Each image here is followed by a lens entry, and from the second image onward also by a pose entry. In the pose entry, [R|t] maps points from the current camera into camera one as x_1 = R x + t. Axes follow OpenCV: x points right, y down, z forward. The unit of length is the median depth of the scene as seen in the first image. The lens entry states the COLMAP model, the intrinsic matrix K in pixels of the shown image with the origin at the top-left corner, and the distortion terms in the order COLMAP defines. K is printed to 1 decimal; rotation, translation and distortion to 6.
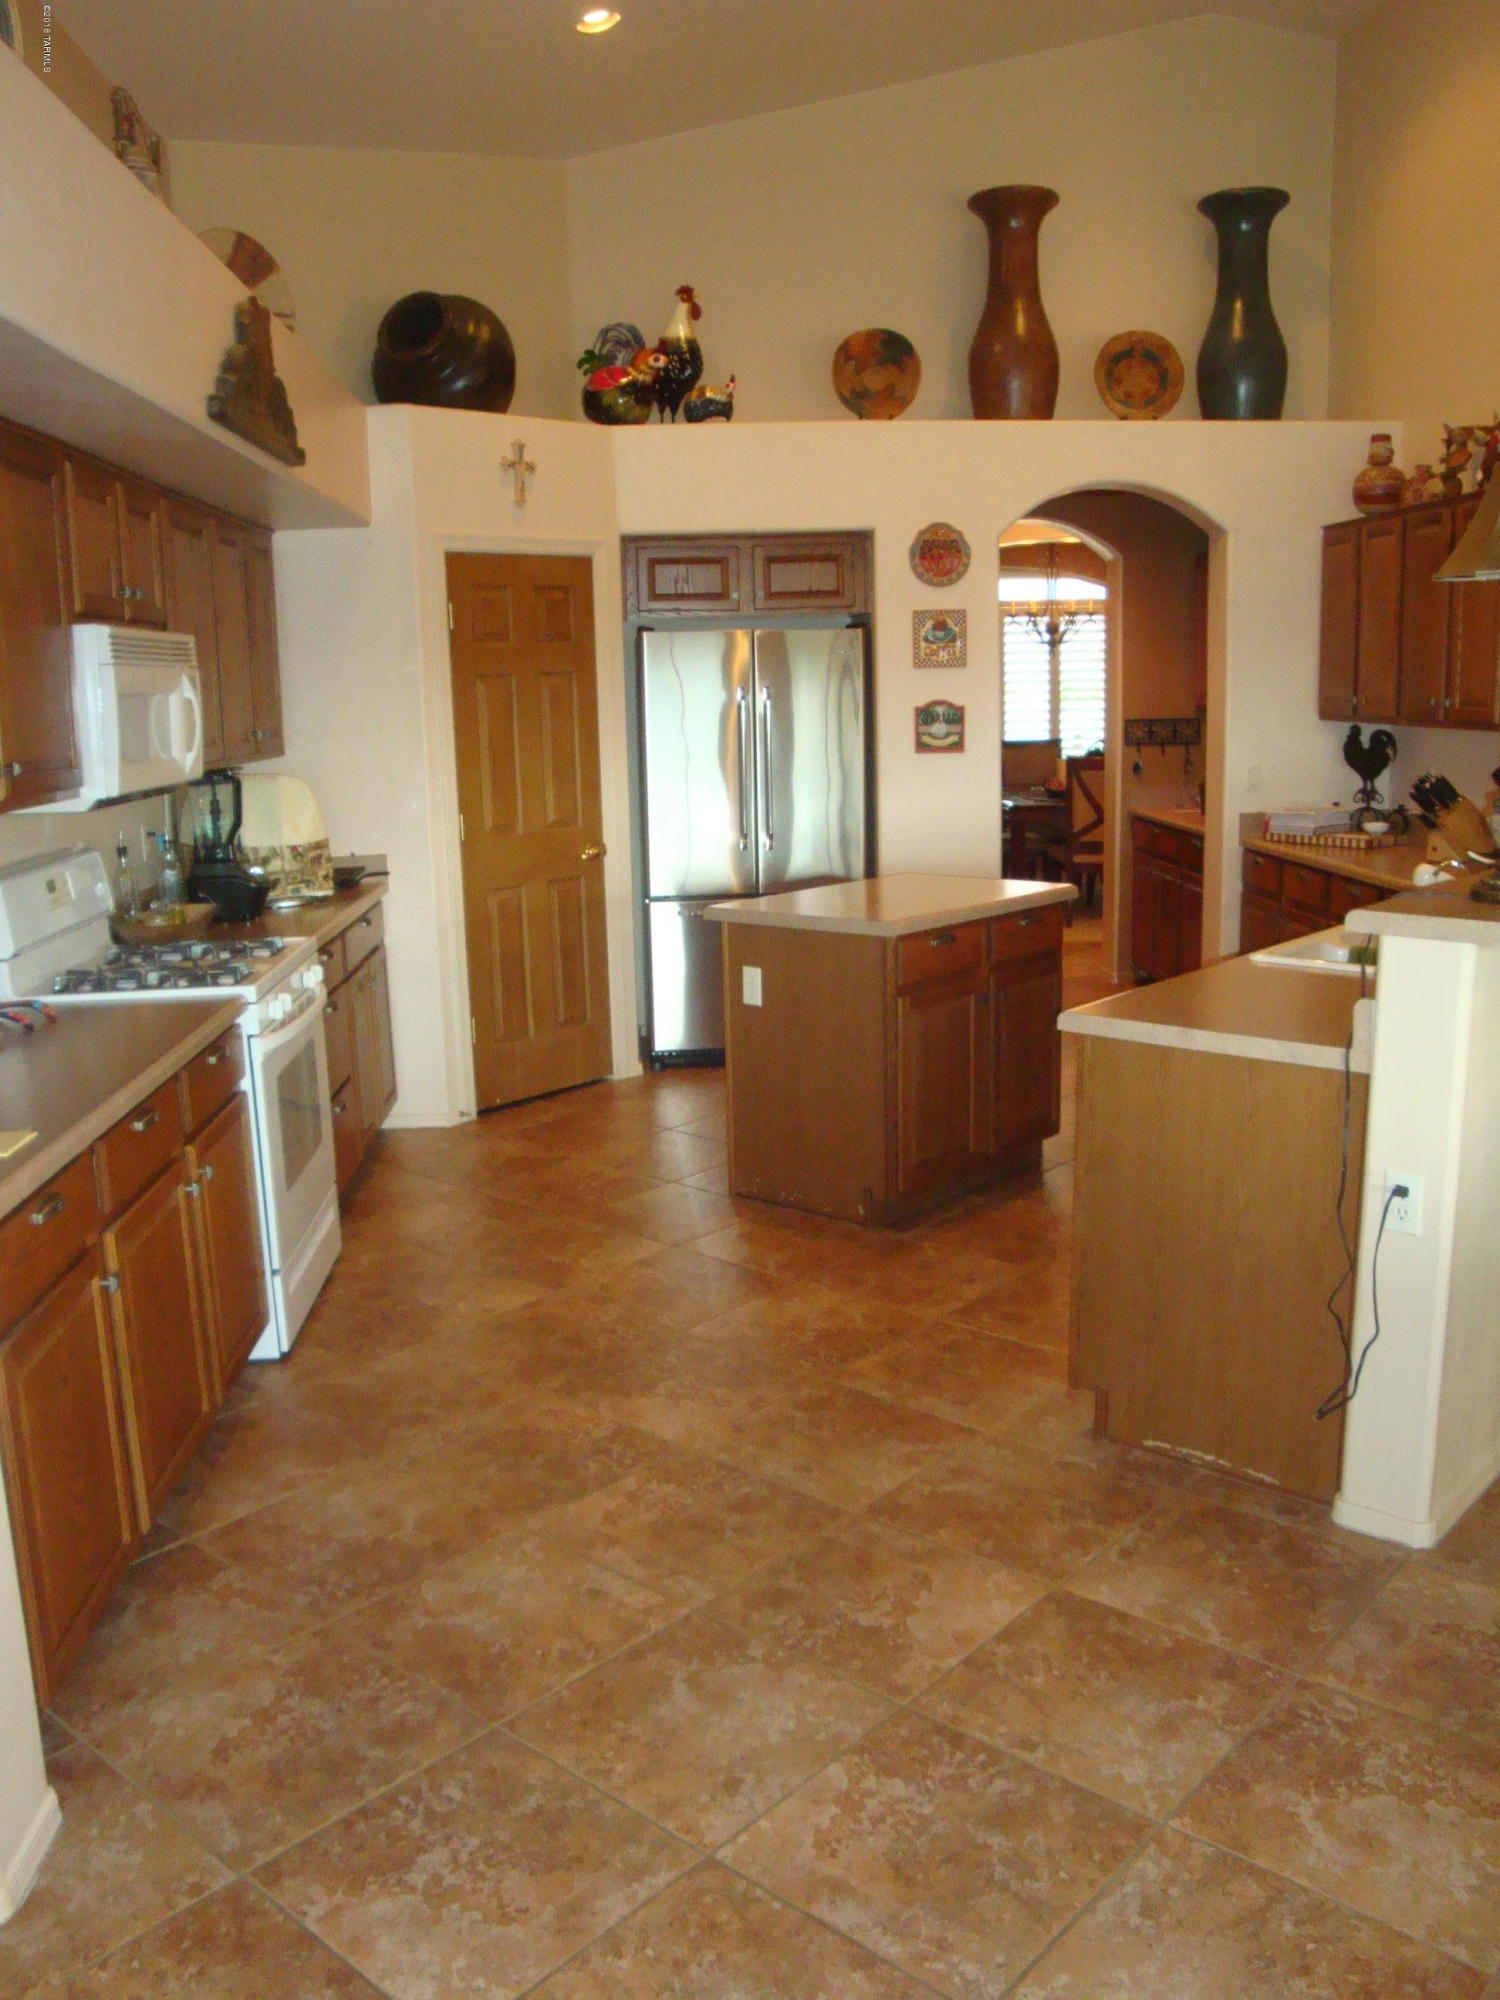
lens RADIAL K [[1687.3, 0, 740.4], [0, 1687.3, 1036.8], [0, 0, 1]] dist [-0.155091, 0.158838]
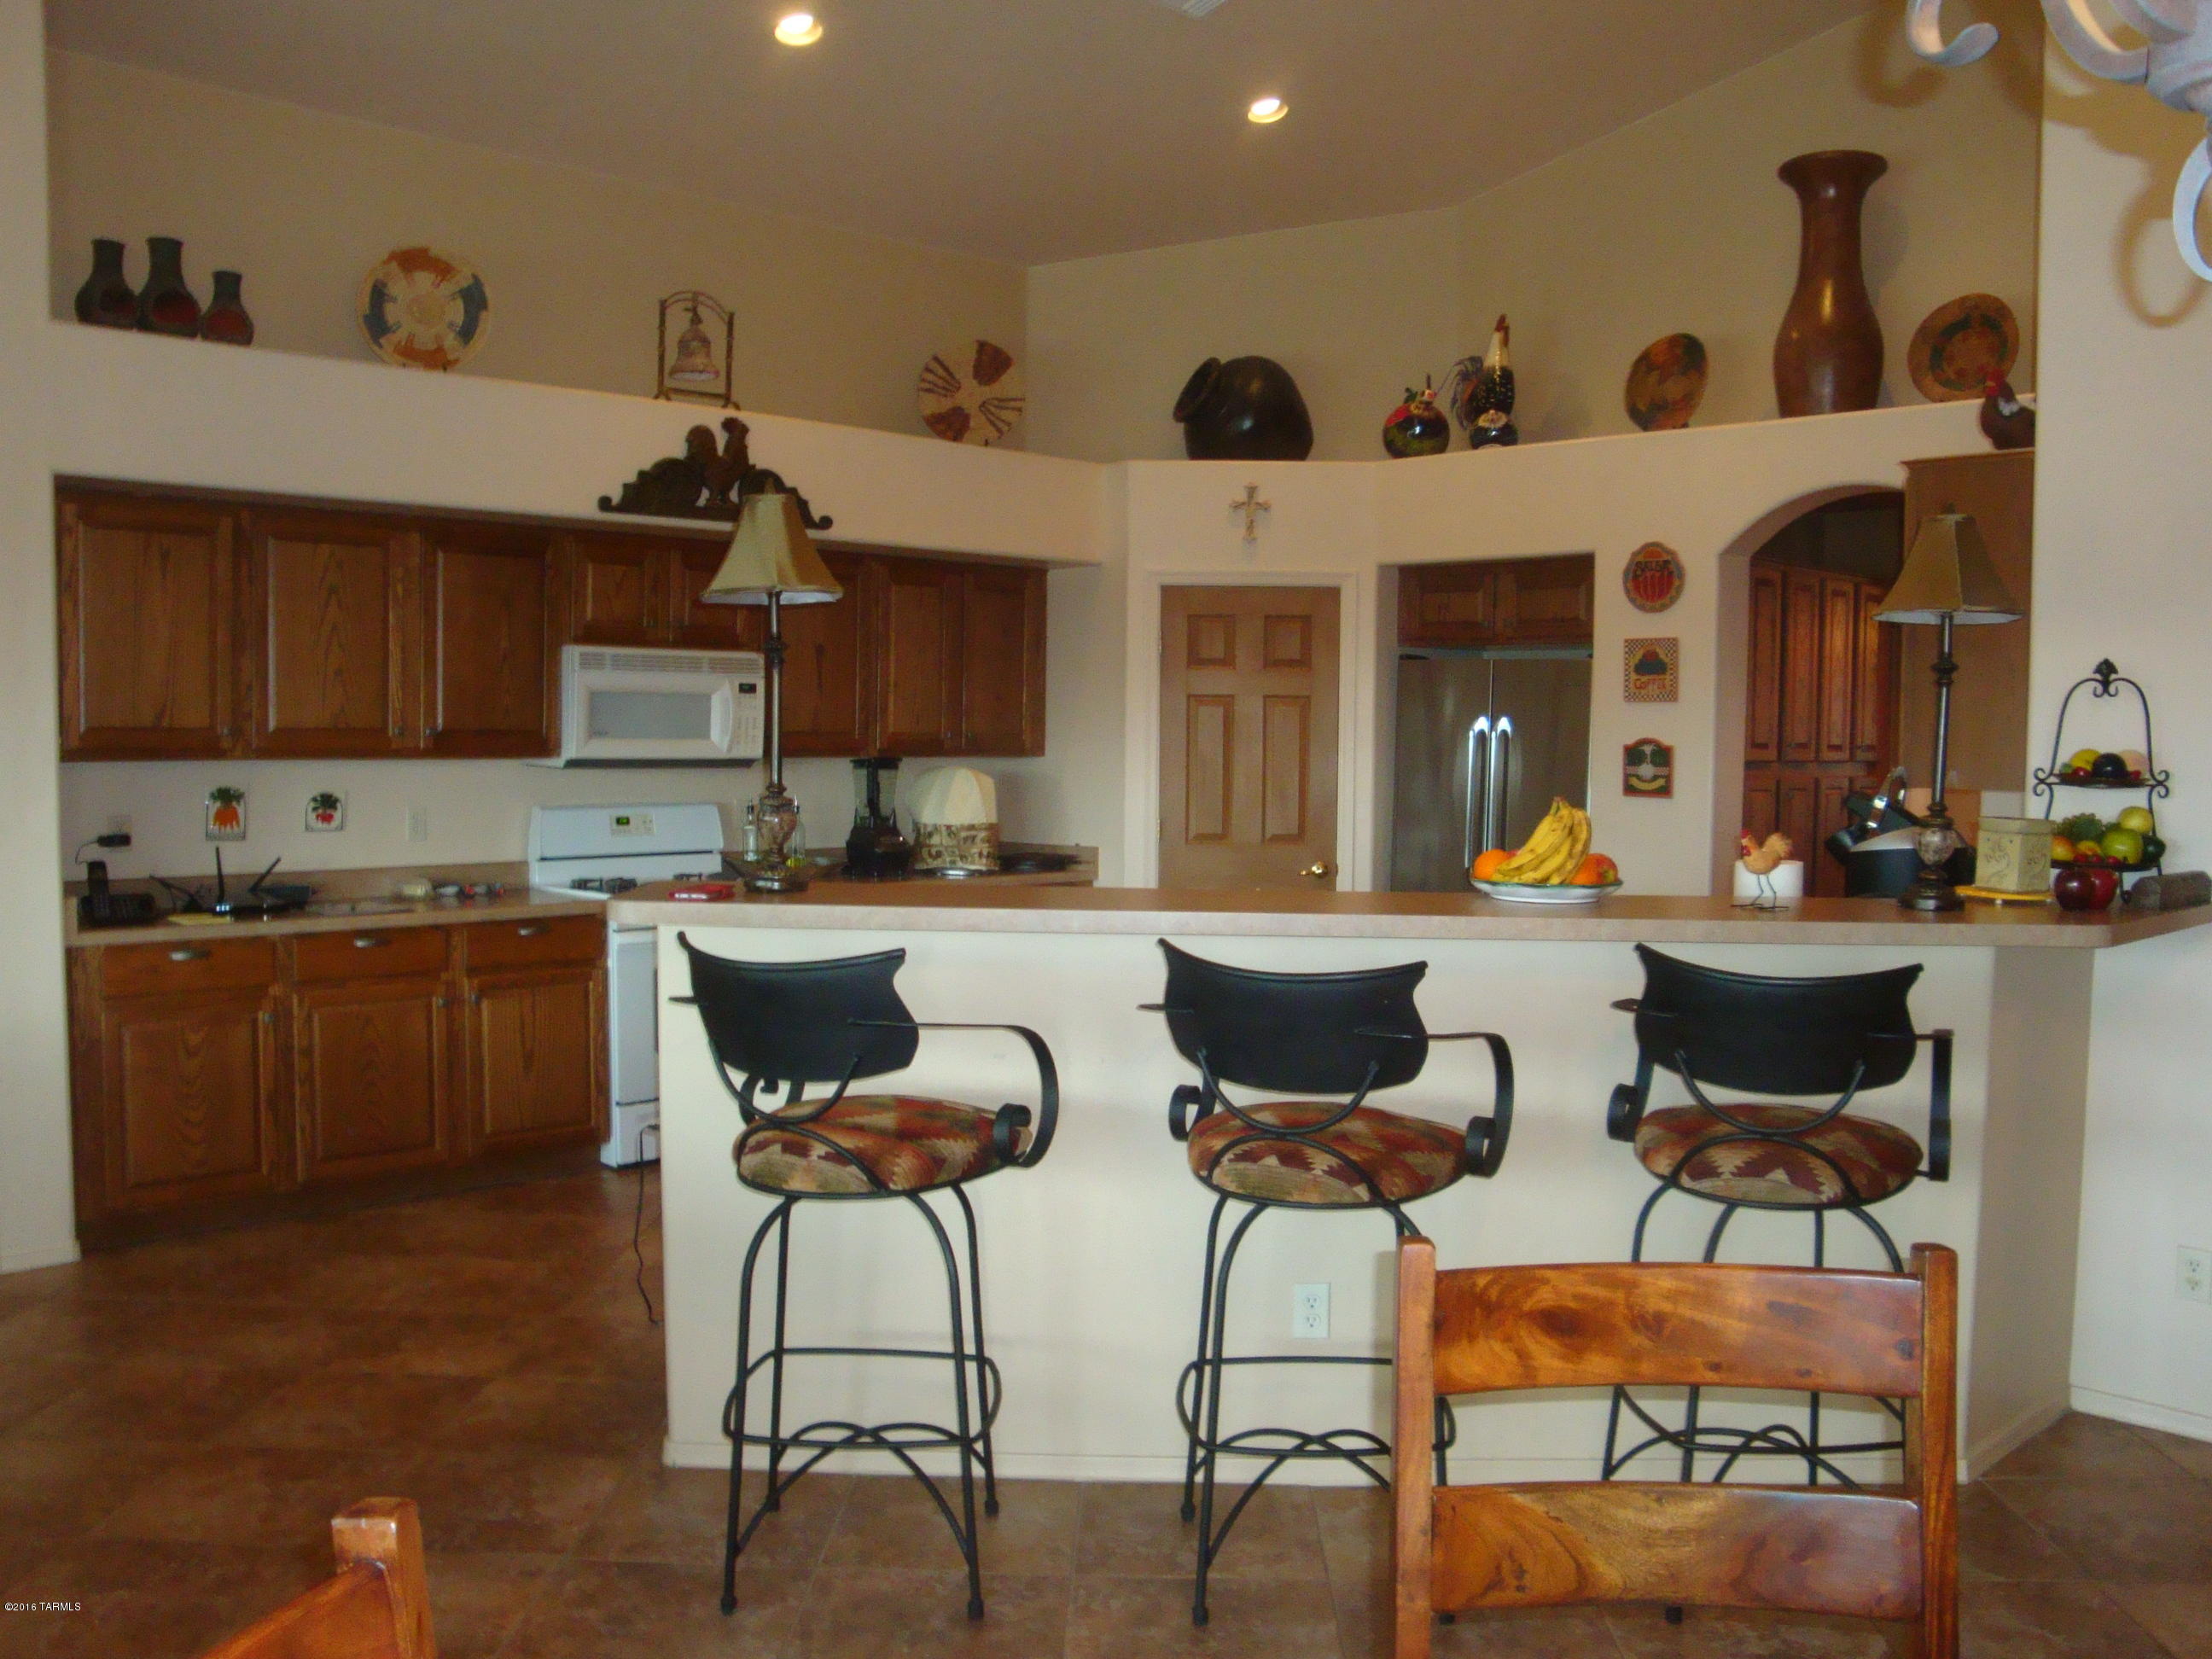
lens RADIAL K [[1866.2, 0, 1112.6], [0, 1866.2, 836.5], [0, 0, 1]] dist [-0.155091, 0.158838]
pose [[0.641931, 0.080334, -0.762542, 0.687896], [-0.187384, 0.980778, -0.054420, -0.043754], [0.743513, 0.177822, 0.644645, 0.167377]]
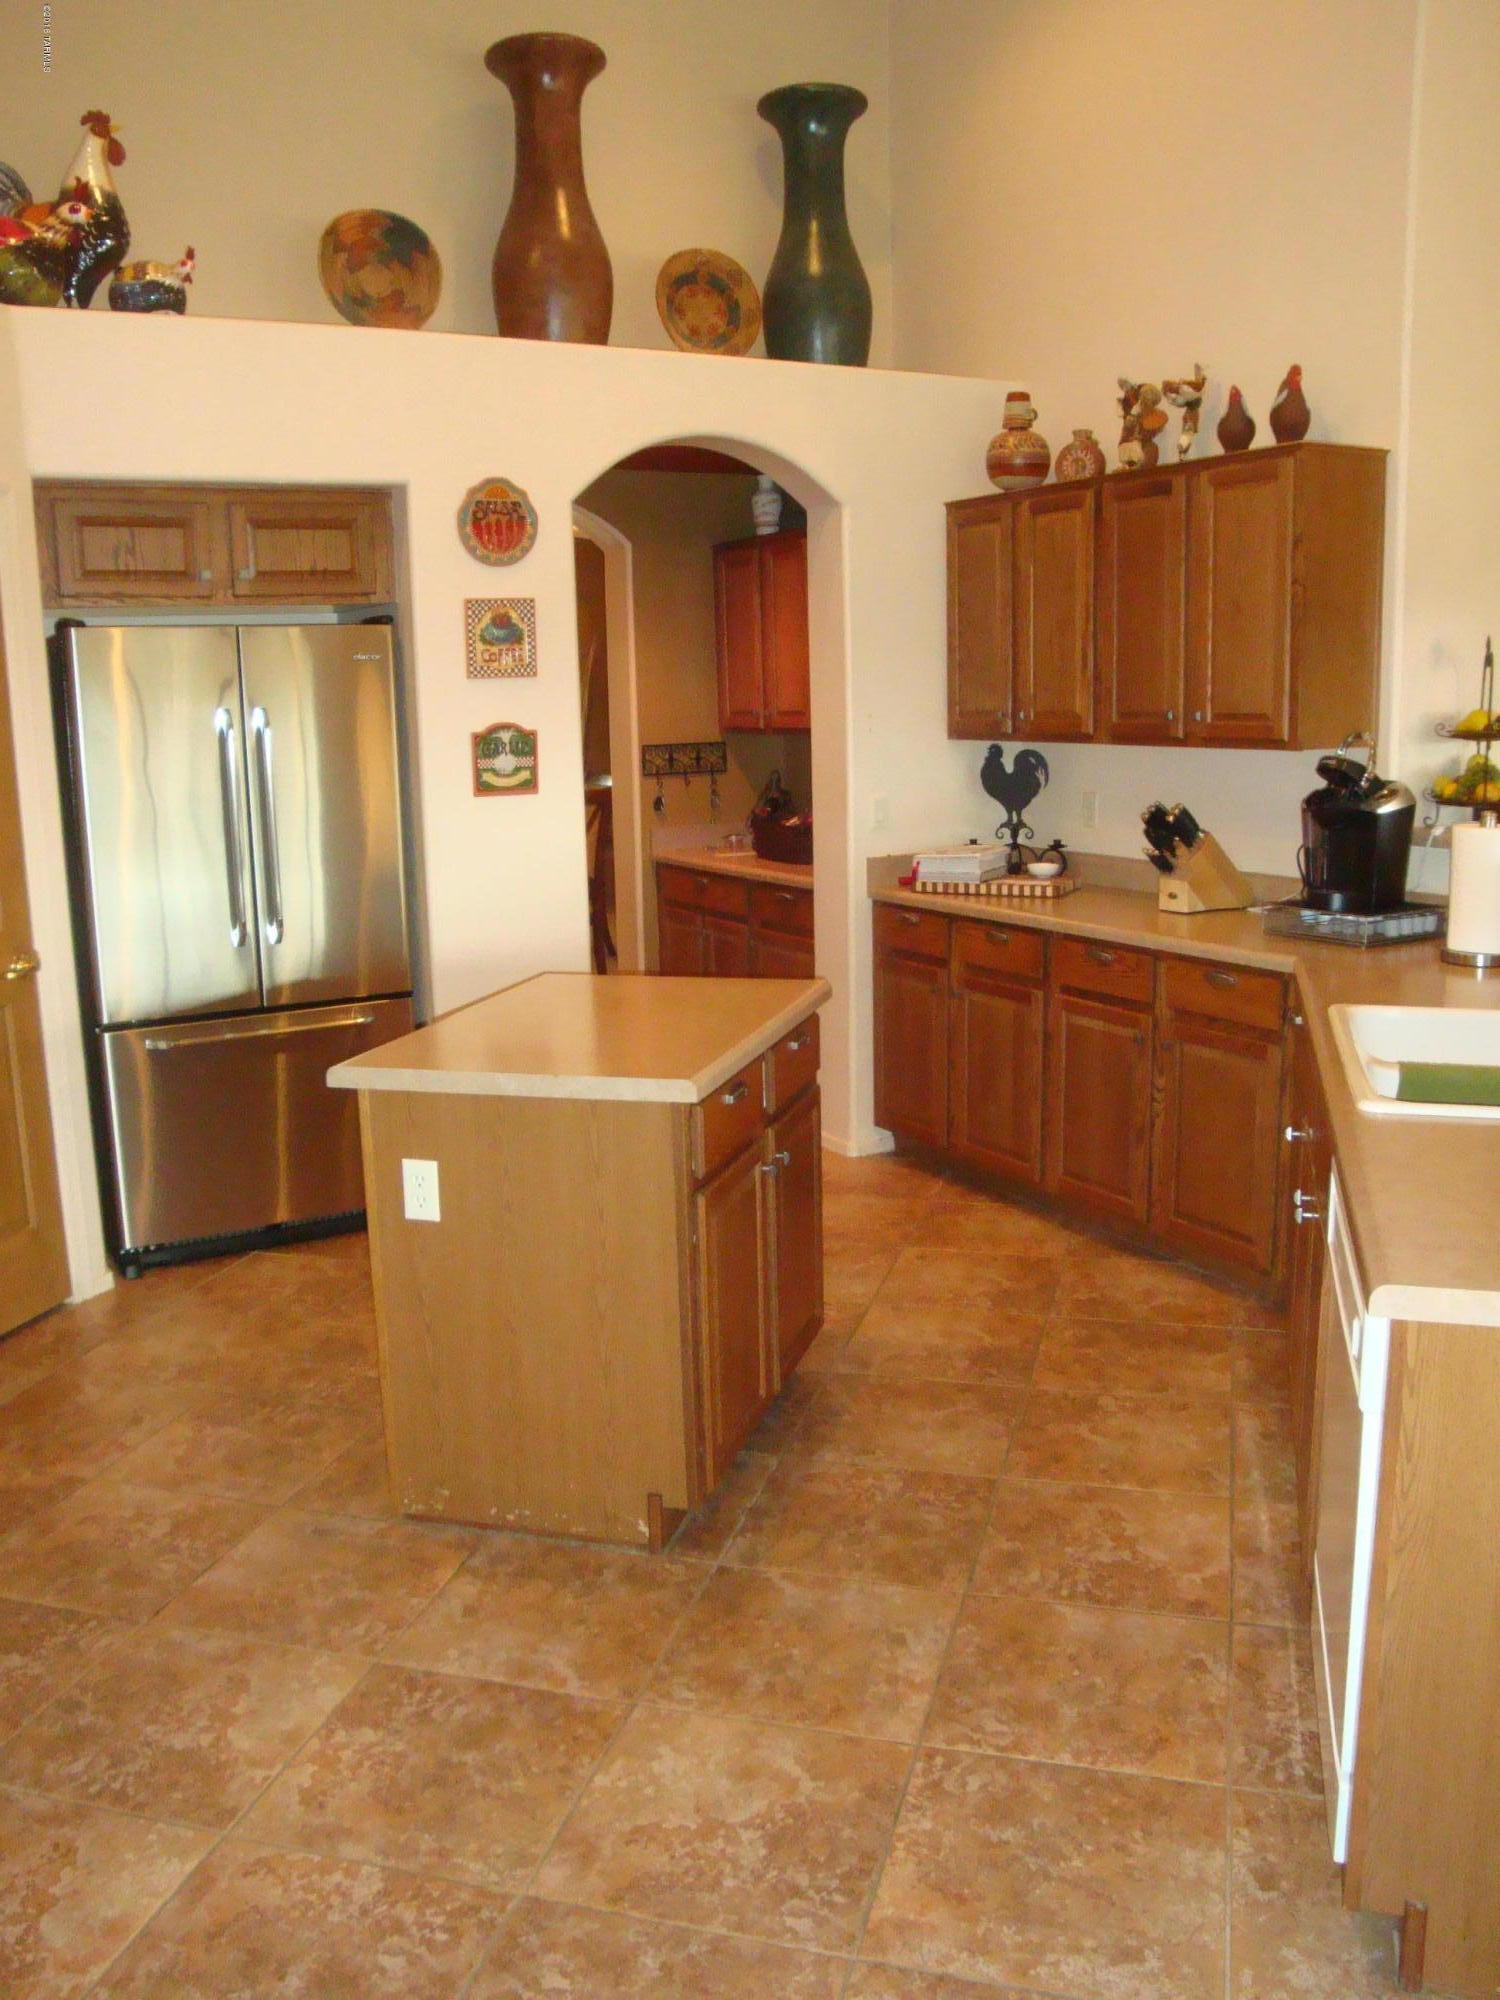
lens RADIAL K [[1729.2, 0, 750.0], [0, 1729.2, 1000.0], [0, 0, 1]] dist [-0.152830, 0.171019]
pose [[0.900422, -0.074264, 0.428633, -0.112250], [0.092364, 0.995492, -0.021550, -0.056489], [-0.425100, 0.058995, 0.903222, 0.292740]]
